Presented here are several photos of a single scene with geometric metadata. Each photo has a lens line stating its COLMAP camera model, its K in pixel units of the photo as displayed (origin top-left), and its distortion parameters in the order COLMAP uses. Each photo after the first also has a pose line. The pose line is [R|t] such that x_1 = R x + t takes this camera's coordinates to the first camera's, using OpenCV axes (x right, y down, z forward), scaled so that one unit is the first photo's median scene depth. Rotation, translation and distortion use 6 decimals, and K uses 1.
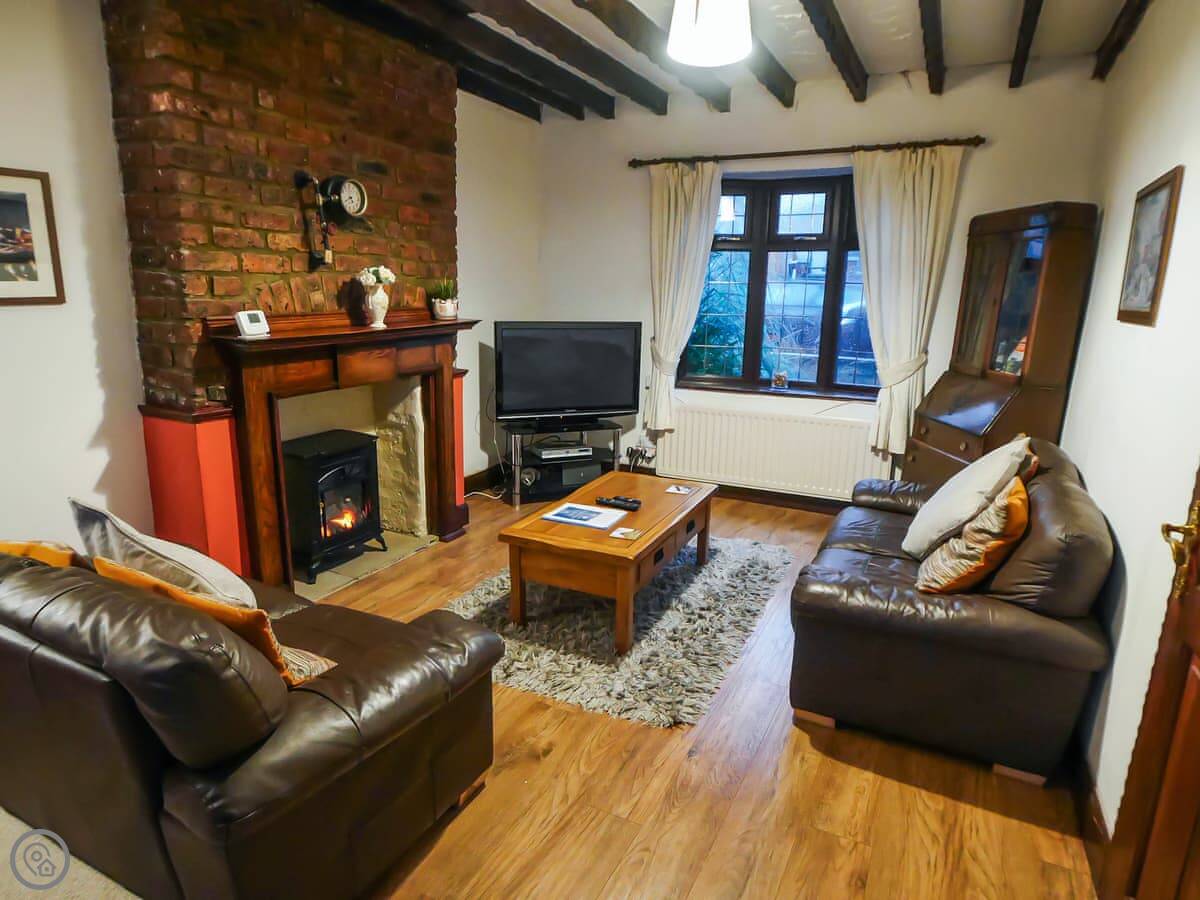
lens RADIAL K [[701.3, 0, 600.0], [0, 701.3, 450.0], [0, 0, 1]] dist [0.003315, 0.000687]
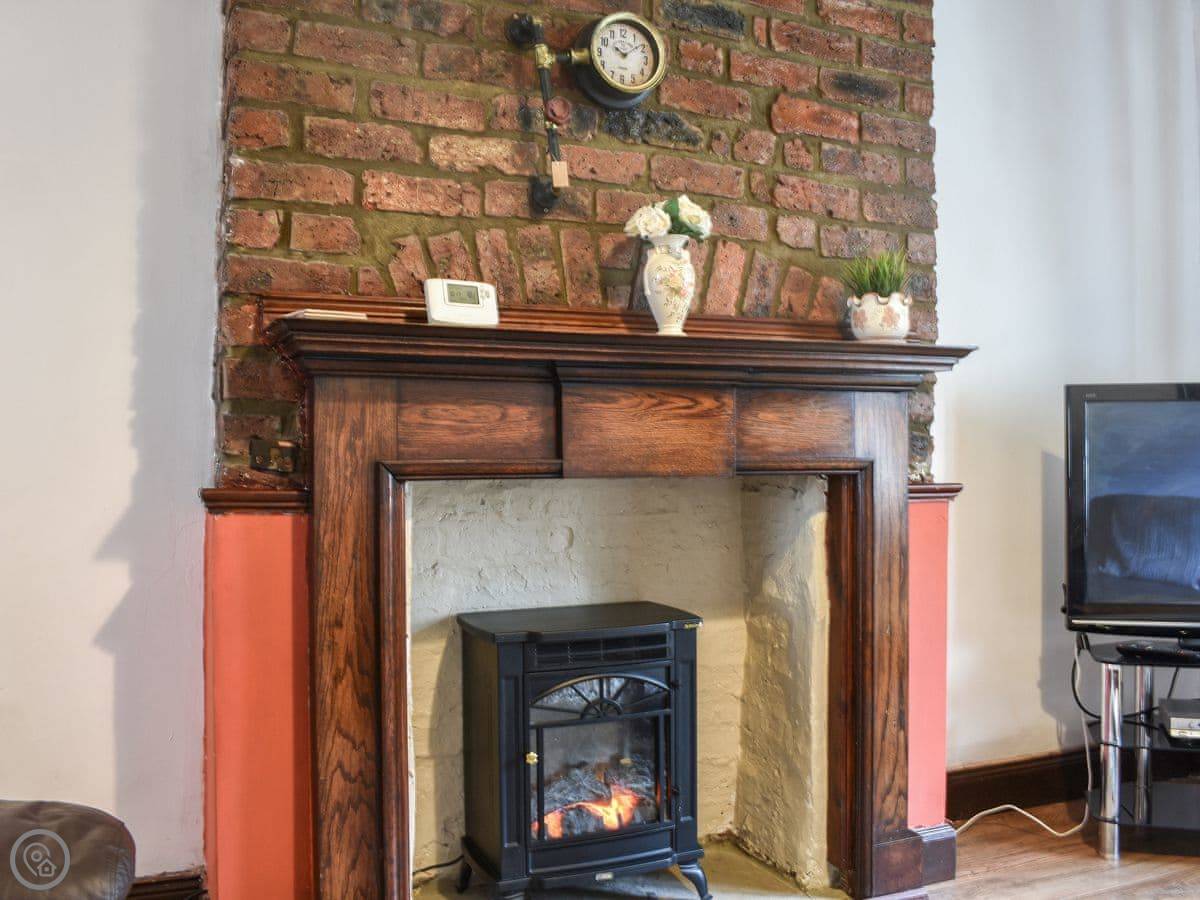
lens RADIAL K [[1078.7, 0, 563.9], [0, 1078.7, 445.8], [0, 0, 1]] dist [-0.072888, 0.002934]
pose [[0.764189, -0.036232, -0.643974, 0.045689], [-0.129054, 0.969642, -0.207700, 0.029045], [0.631950, 0.241829, 0.736314, 0.515285]]
